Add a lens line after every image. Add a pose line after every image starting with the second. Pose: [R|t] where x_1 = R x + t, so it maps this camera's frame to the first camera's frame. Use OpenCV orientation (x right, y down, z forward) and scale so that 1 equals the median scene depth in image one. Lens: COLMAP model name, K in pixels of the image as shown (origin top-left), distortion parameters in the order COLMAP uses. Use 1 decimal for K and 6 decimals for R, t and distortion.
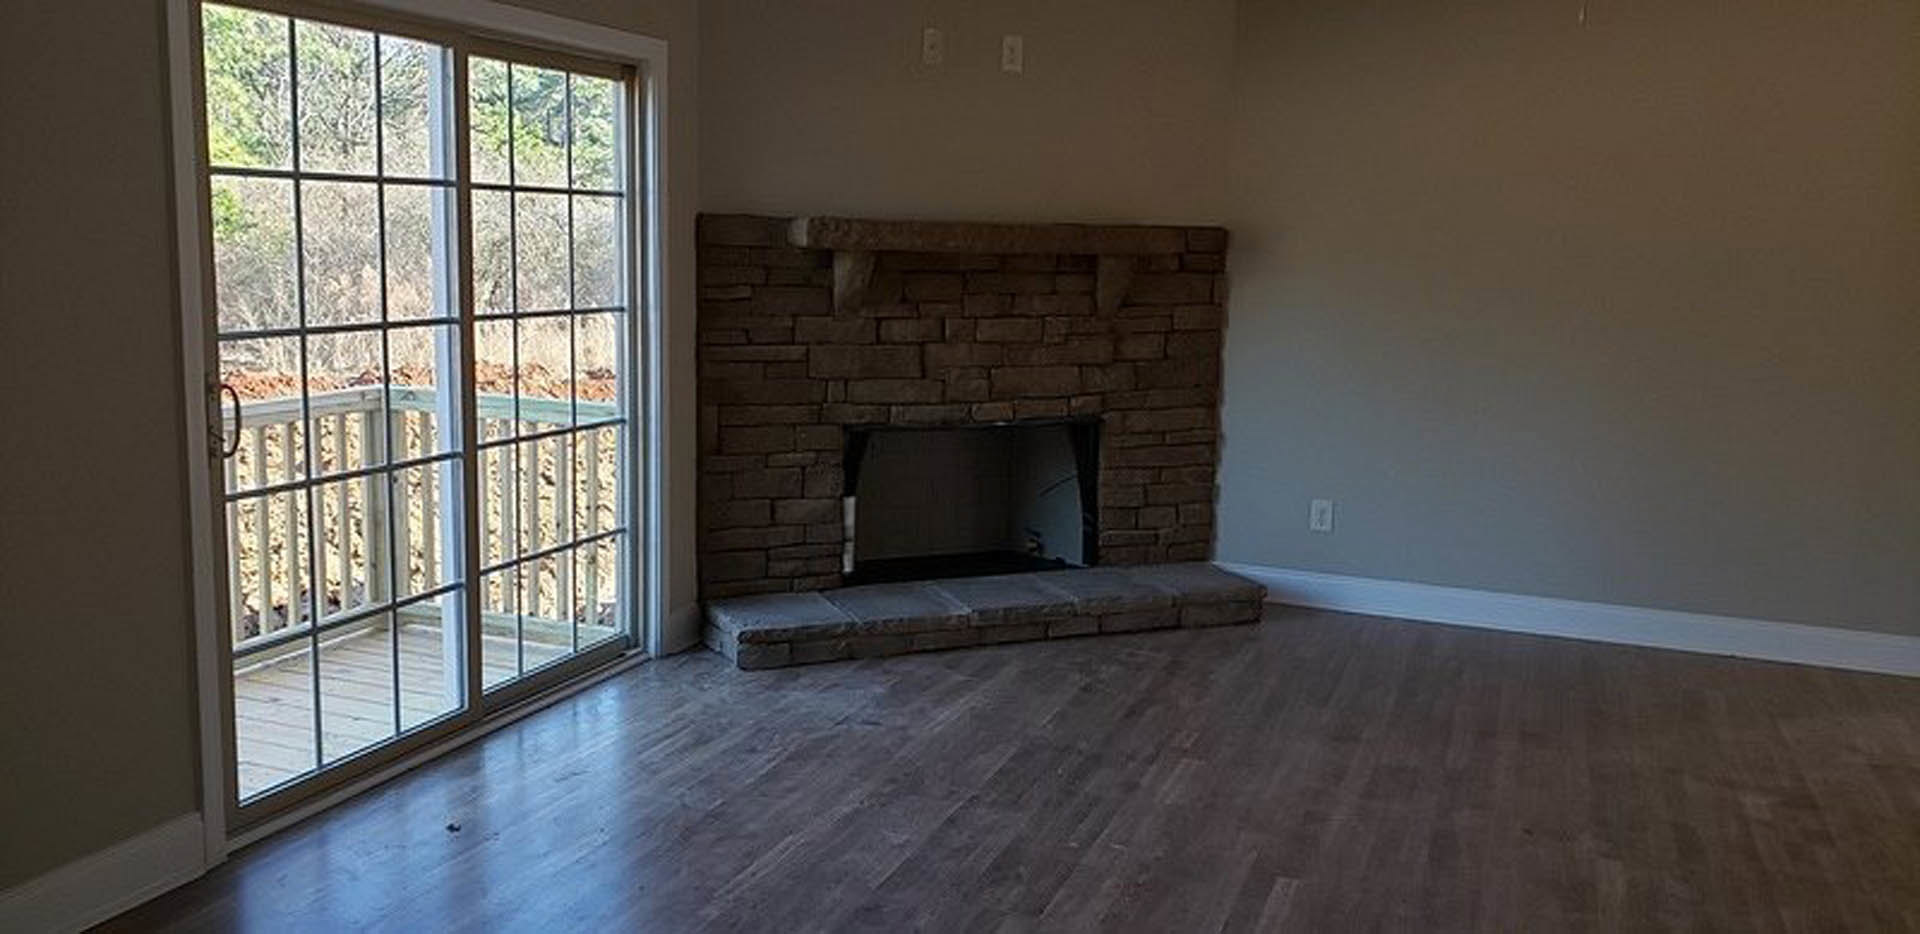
lens RADIAL K [[1459.2, 0, 944.3], [0, 1459.2, 472.3], [0, 0, 1]] dist [0.040975, -0.043822]
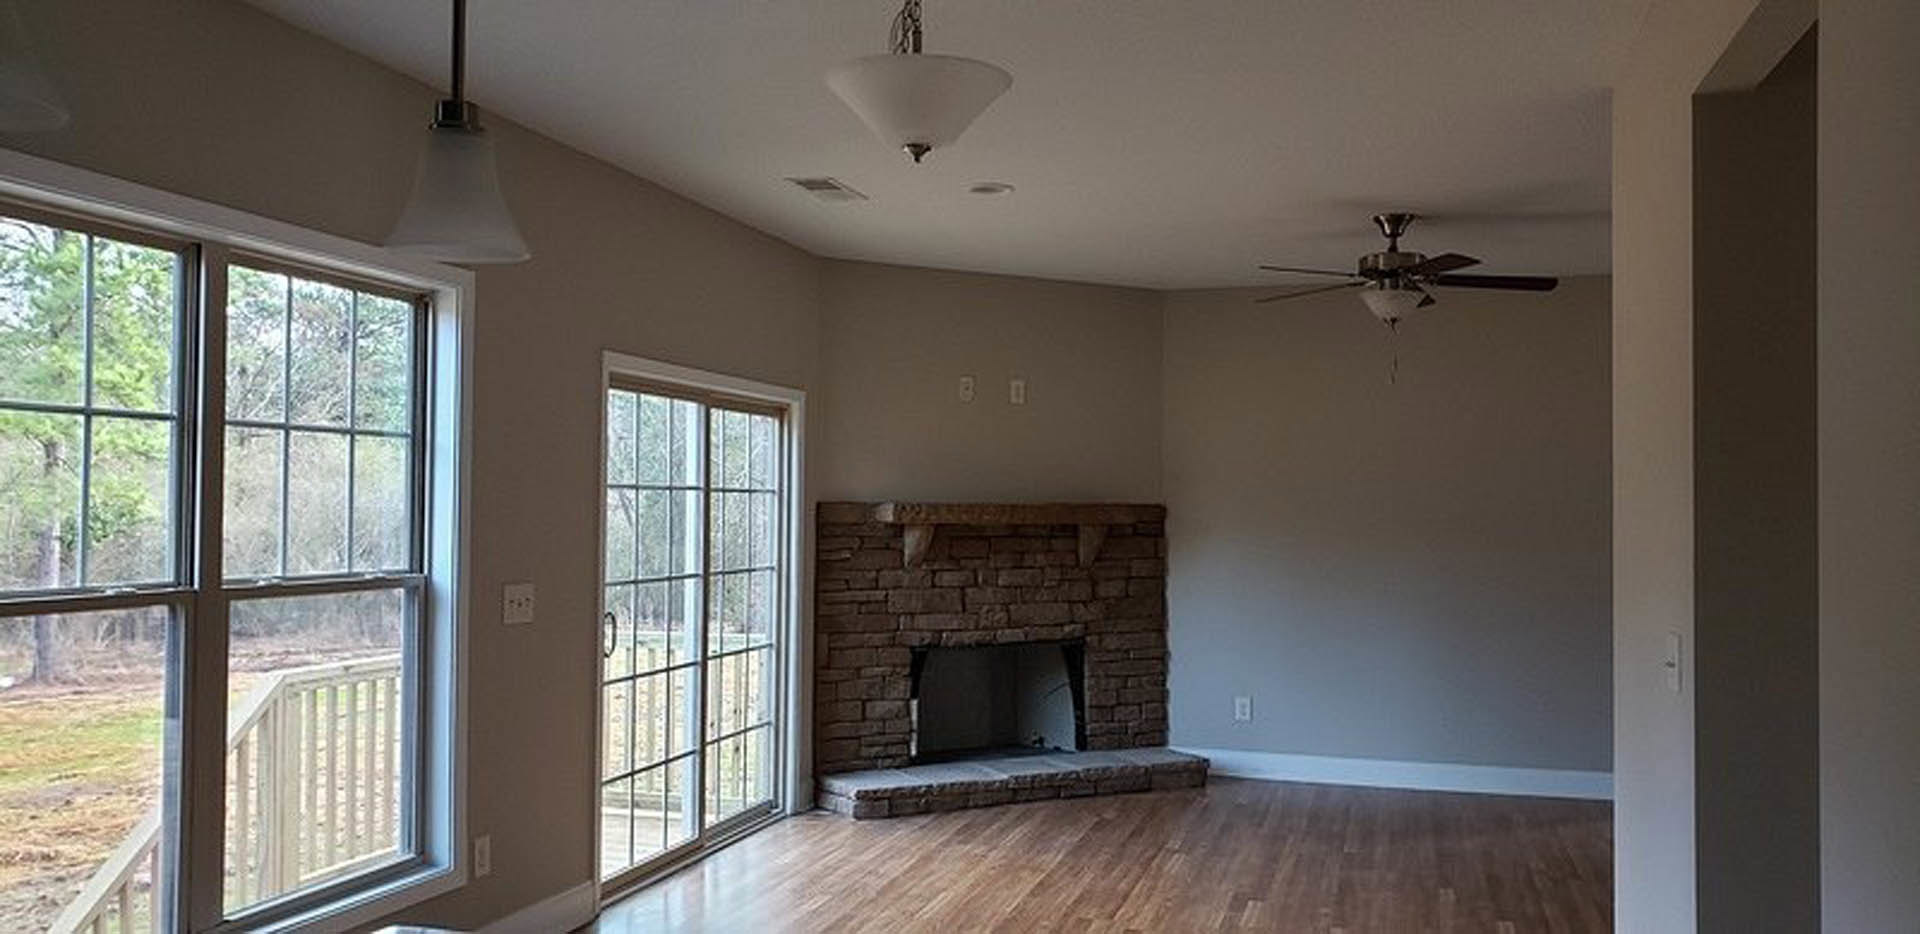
lens RADIAL K [[1459.2, 0, 967.3], [0, 1459.2, 457.3], [0, 0, 1]] dist [0.040975, -0.043822]
pose [[0.995187, -0.013949, 0.096994, -0.147208], [0.032403, 0.980980, -0.191386, 0.058977], [-0.092479, 0.193608, 0.976711, -0.412513]]
